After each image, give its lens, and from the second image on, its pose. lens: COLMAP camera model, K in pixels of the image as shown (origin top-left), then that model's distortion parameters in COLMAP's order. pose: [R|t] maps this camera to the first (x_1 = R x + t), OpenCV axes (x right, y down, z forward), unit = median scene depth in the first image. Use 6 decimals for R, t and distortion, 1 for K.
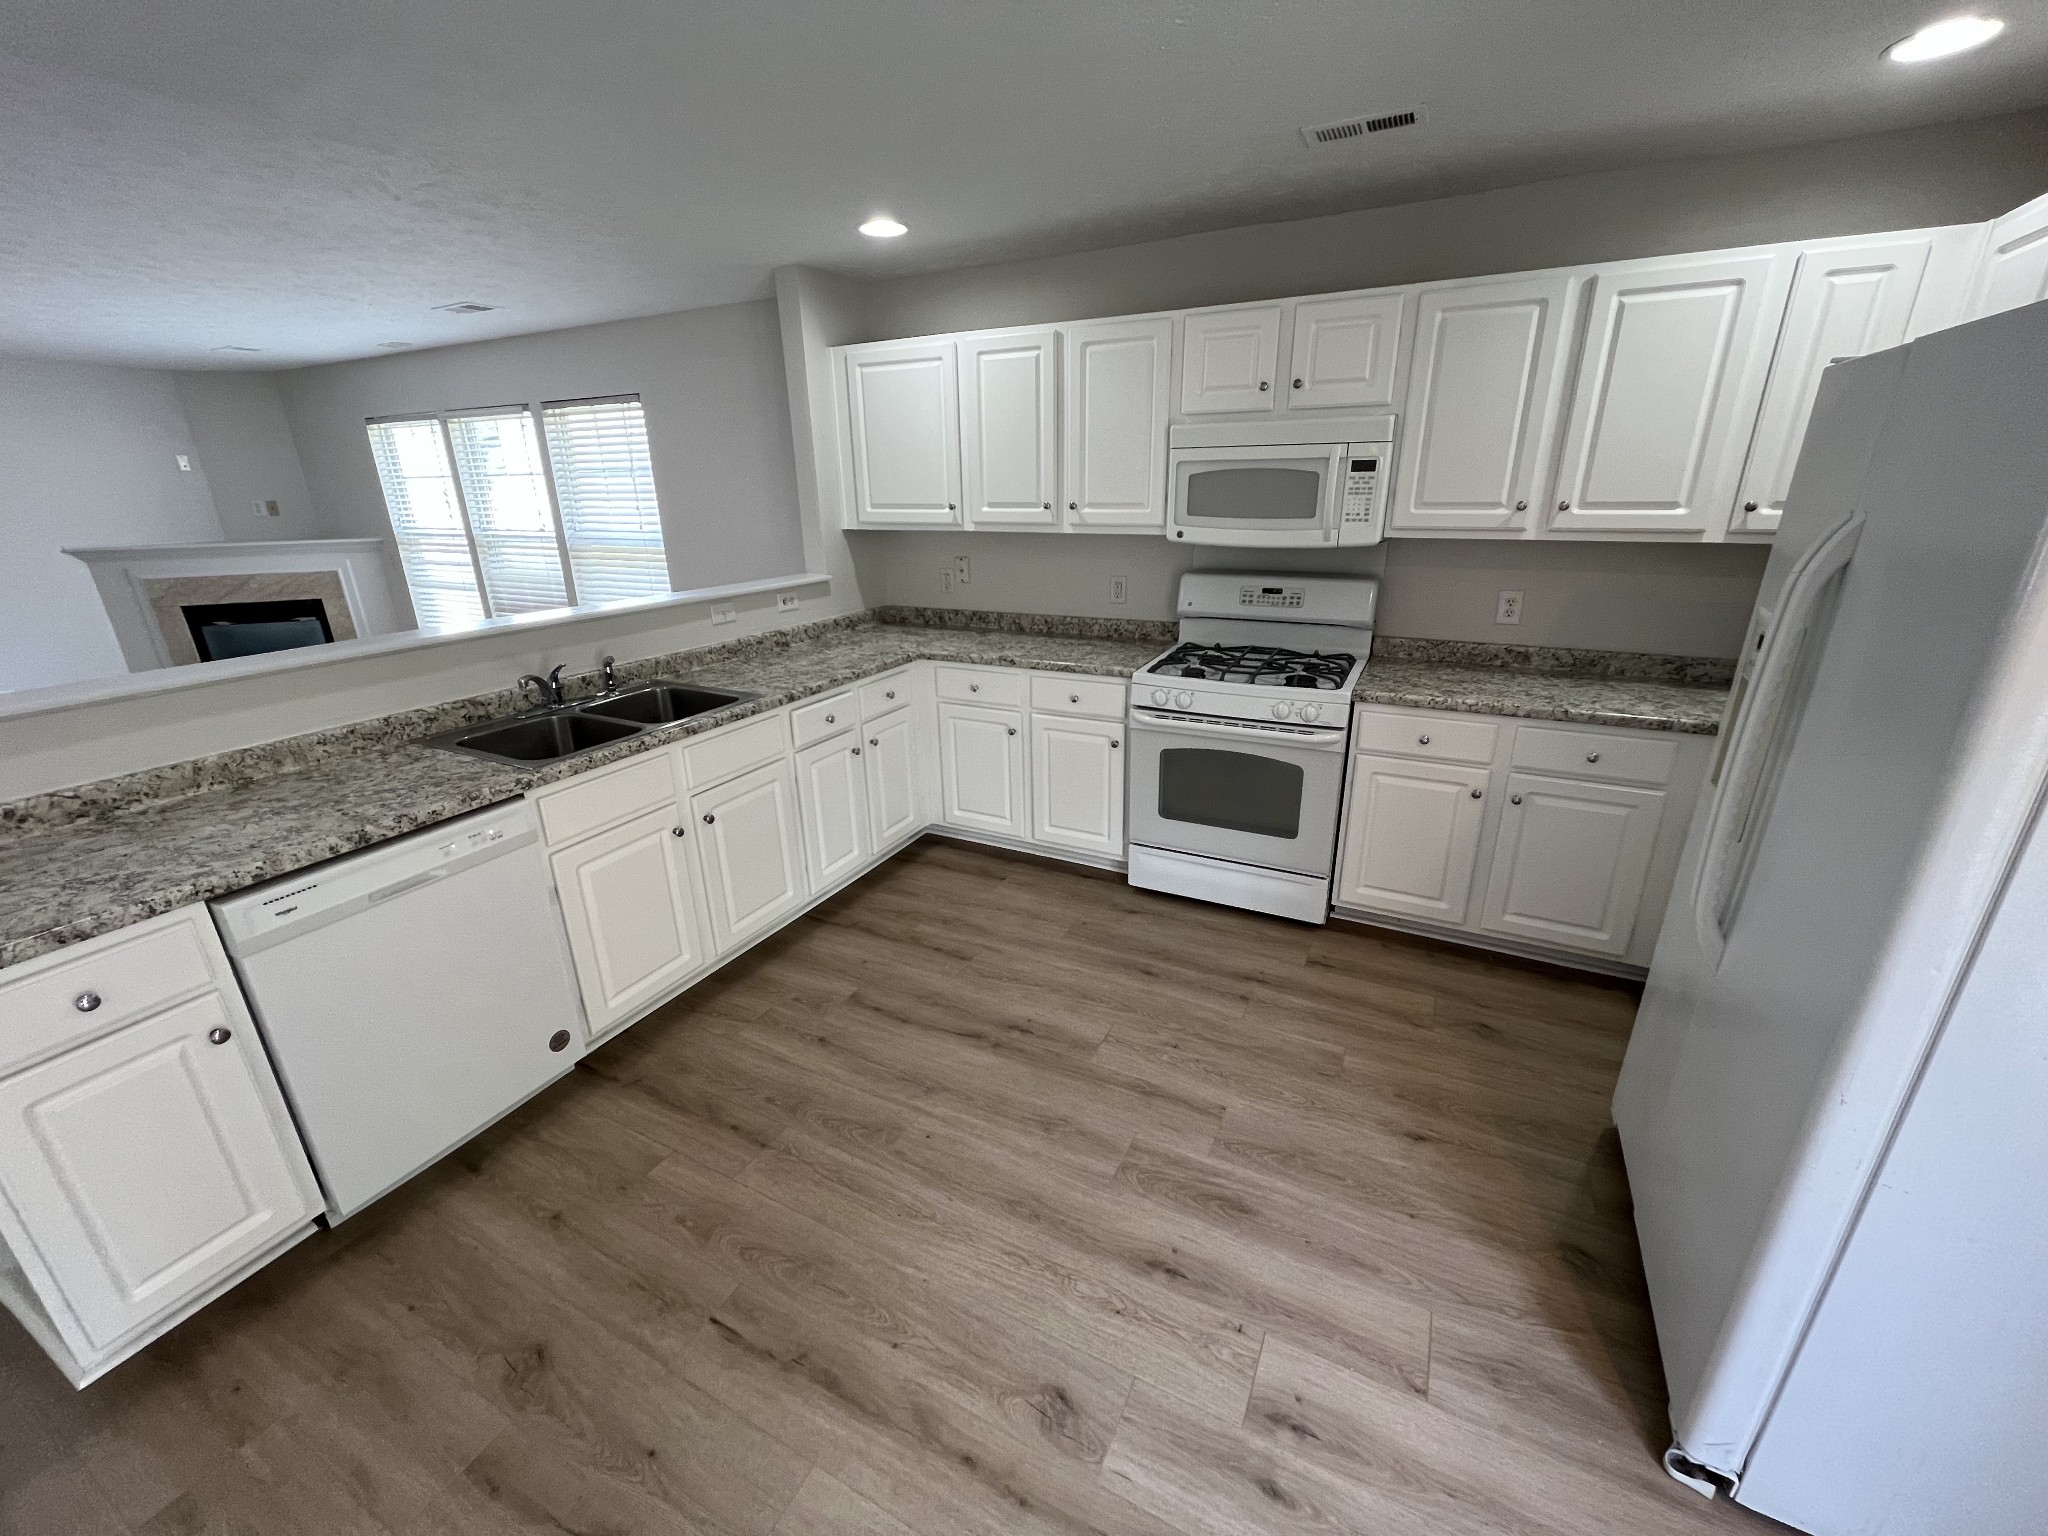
lens RADIAL K [[812.4, 0, 1028.8], [0, 812.4, 767.9], [0, 0, 1]] dist [-0.001130, -0.000086]
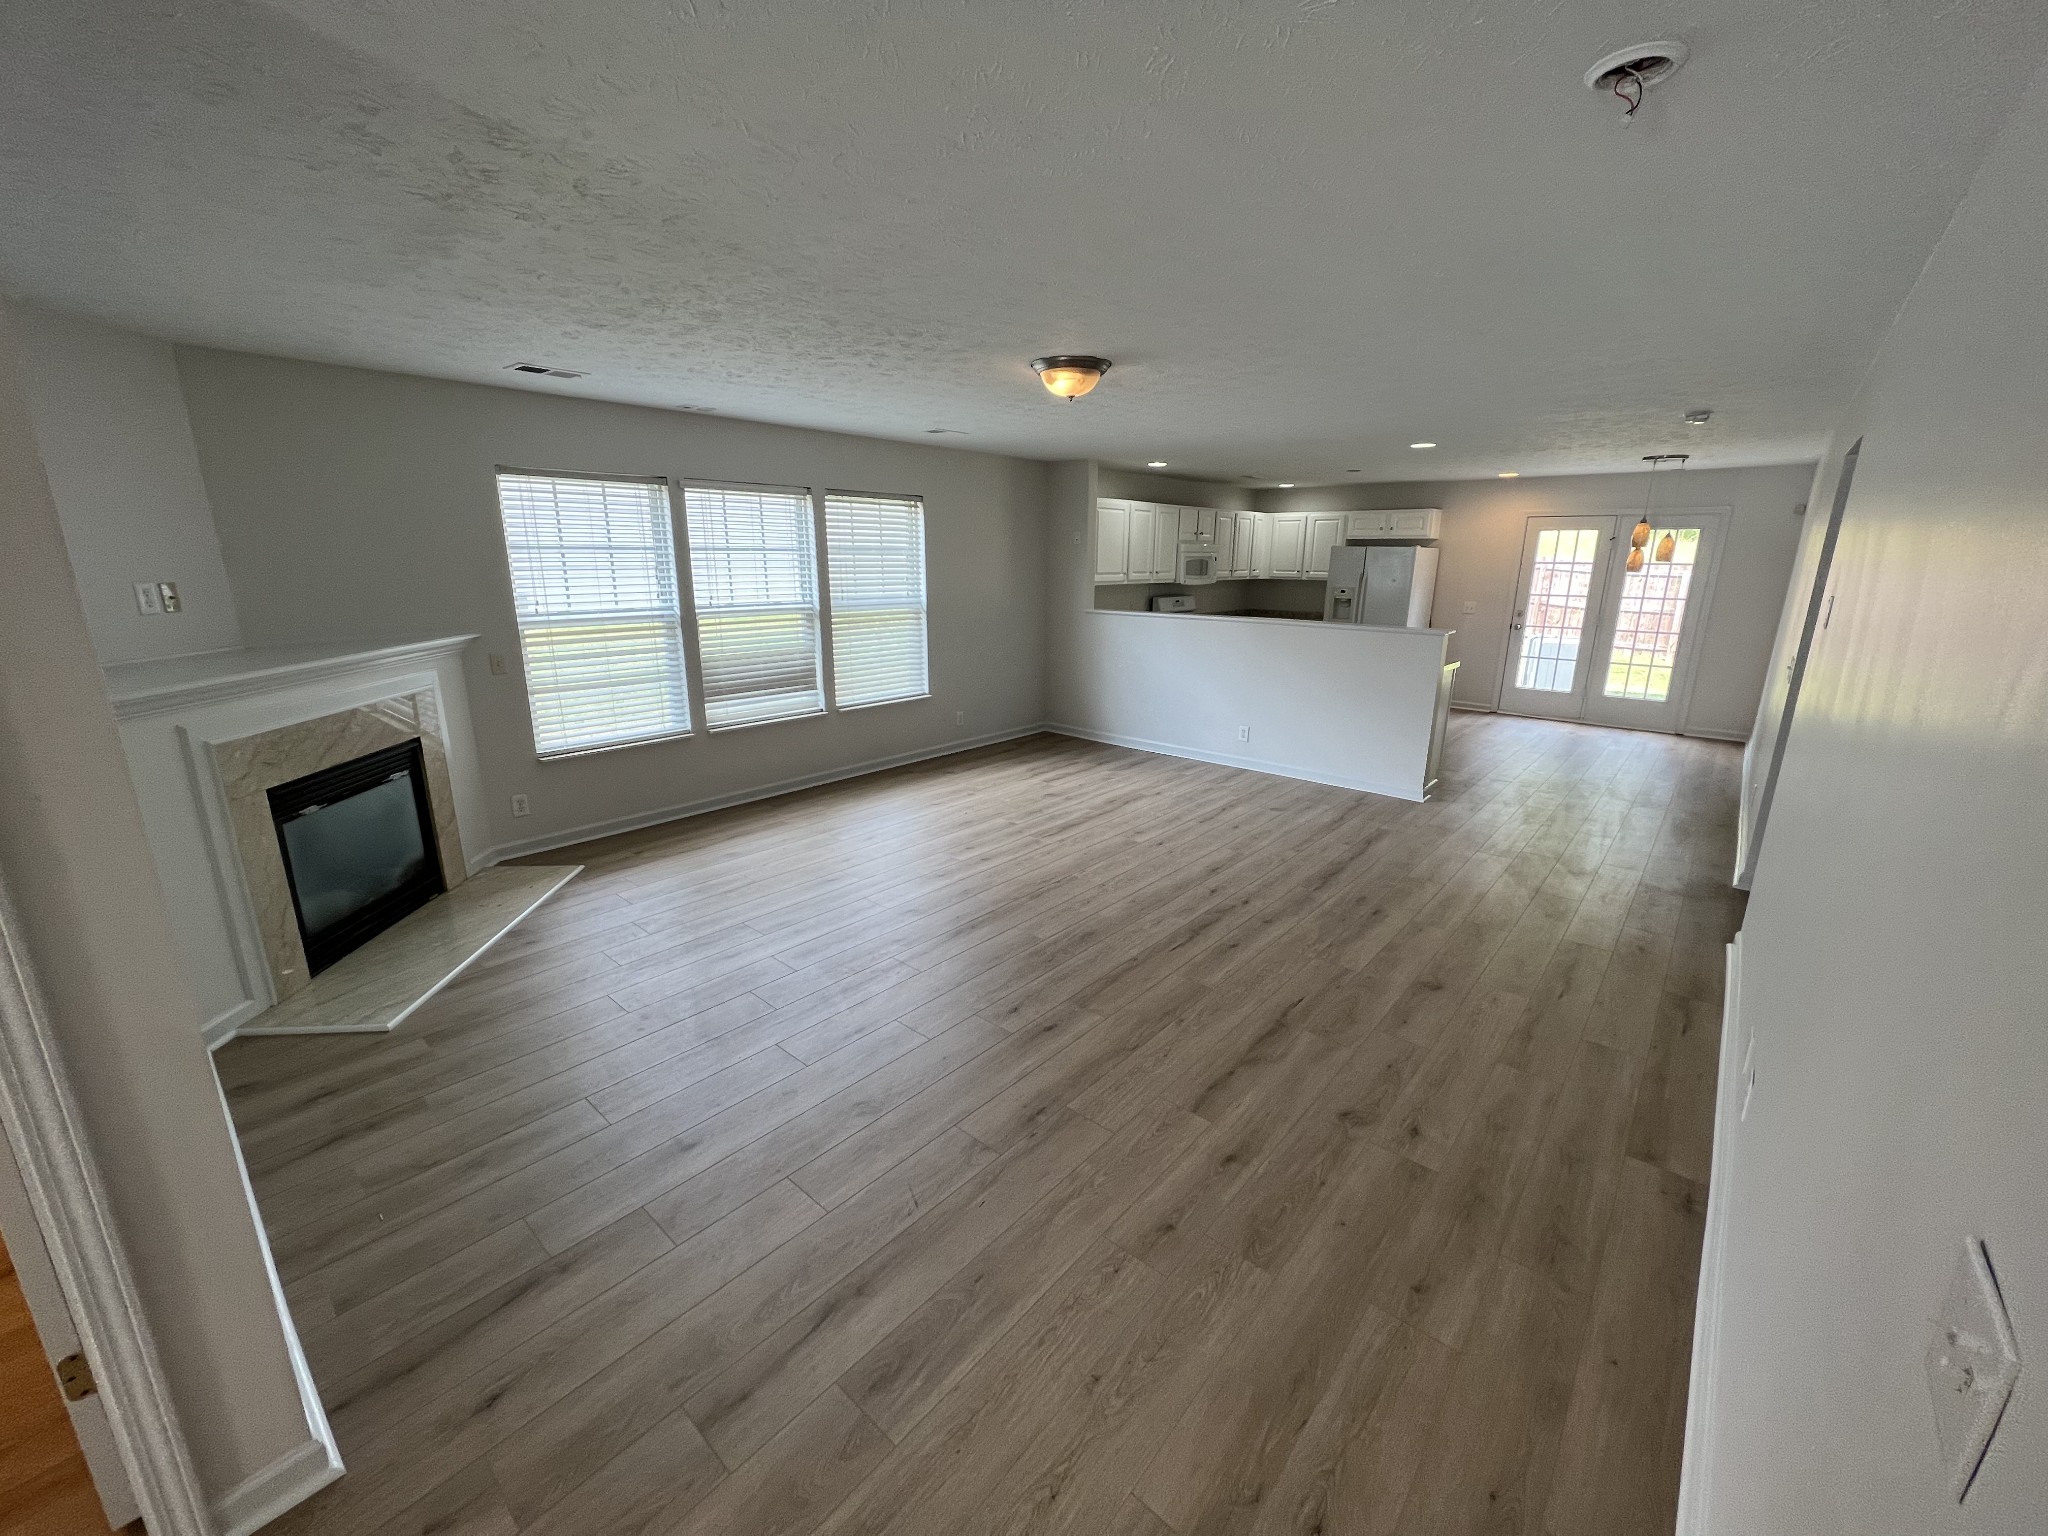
lens RADIAL K [[812.4, 0, 1020.8], [0, 812.4, 770.8], [0, 0, 1]] dist [-0.001130, -0.000086]
pose [[0.247569, -0.233561, 0.940297, -2.888104], [0.314018, 0.937464, 0.150180, -0.287730], [-0.916571, 0.258090, 0.305429, 0.868580]]
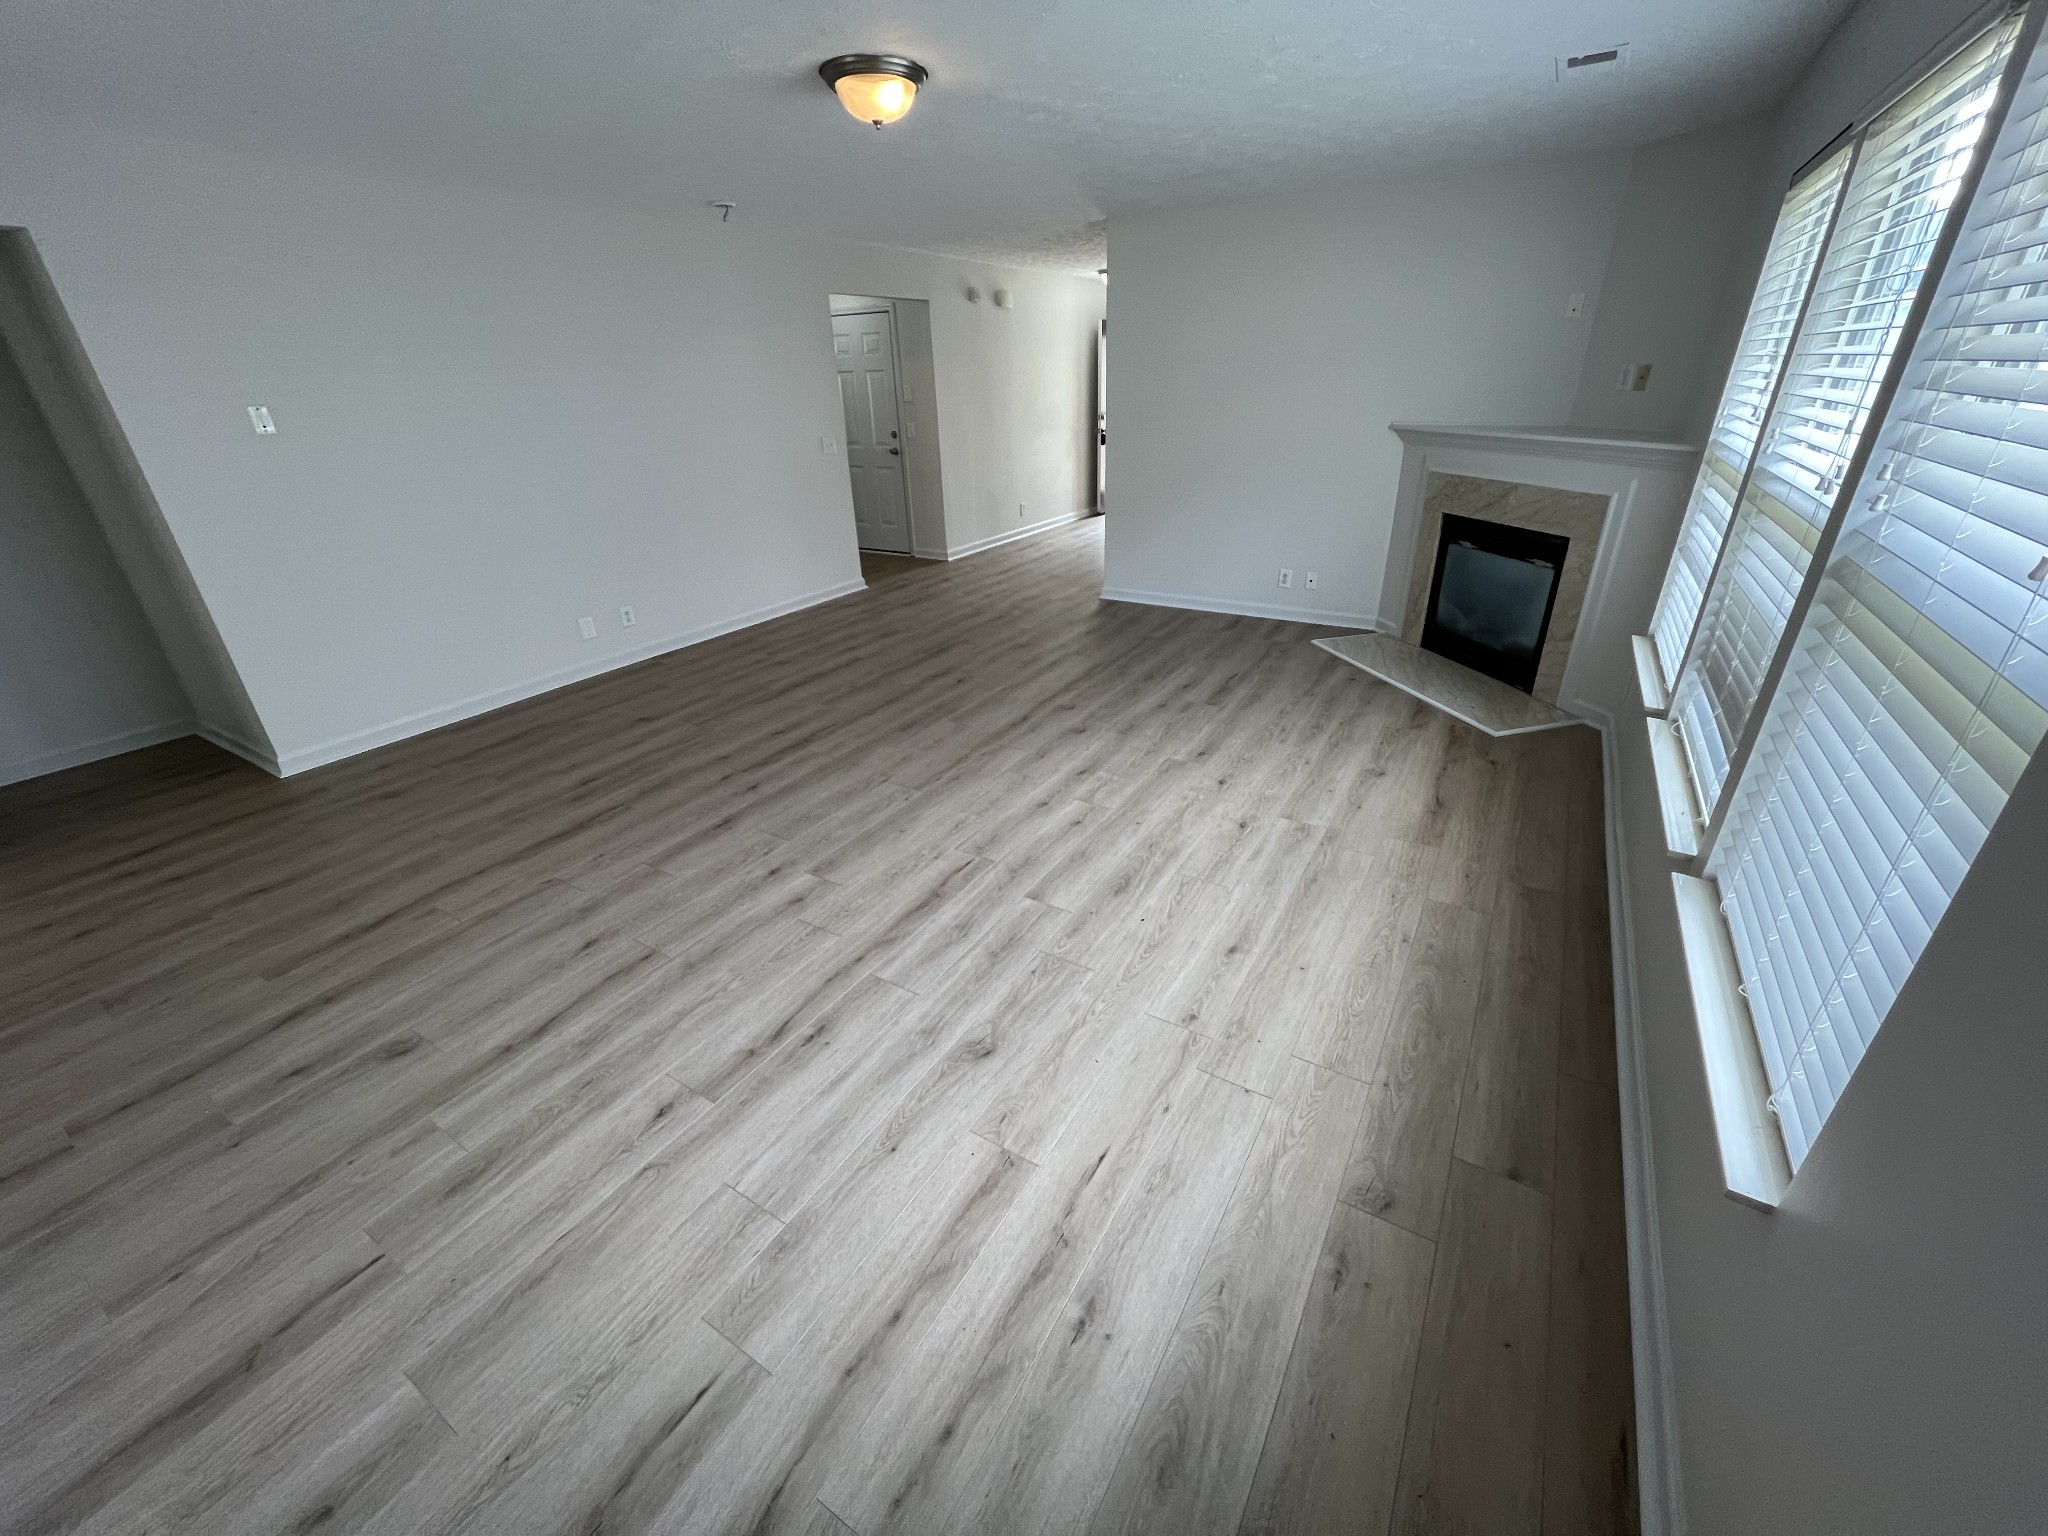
lens RADIAL K [[812.4, 0, 1028.0], [0, 812.4, 766.8], [0, 0, 1]] dist [-0.001130, -0.000086]
pose [[-0.072477, 0.451358, -0.889395, -0.480393], [-0.307432, 0.838209, 0.450434, -0.460873], [0.948806, 0.306074, 0.078011, 1.332659]]
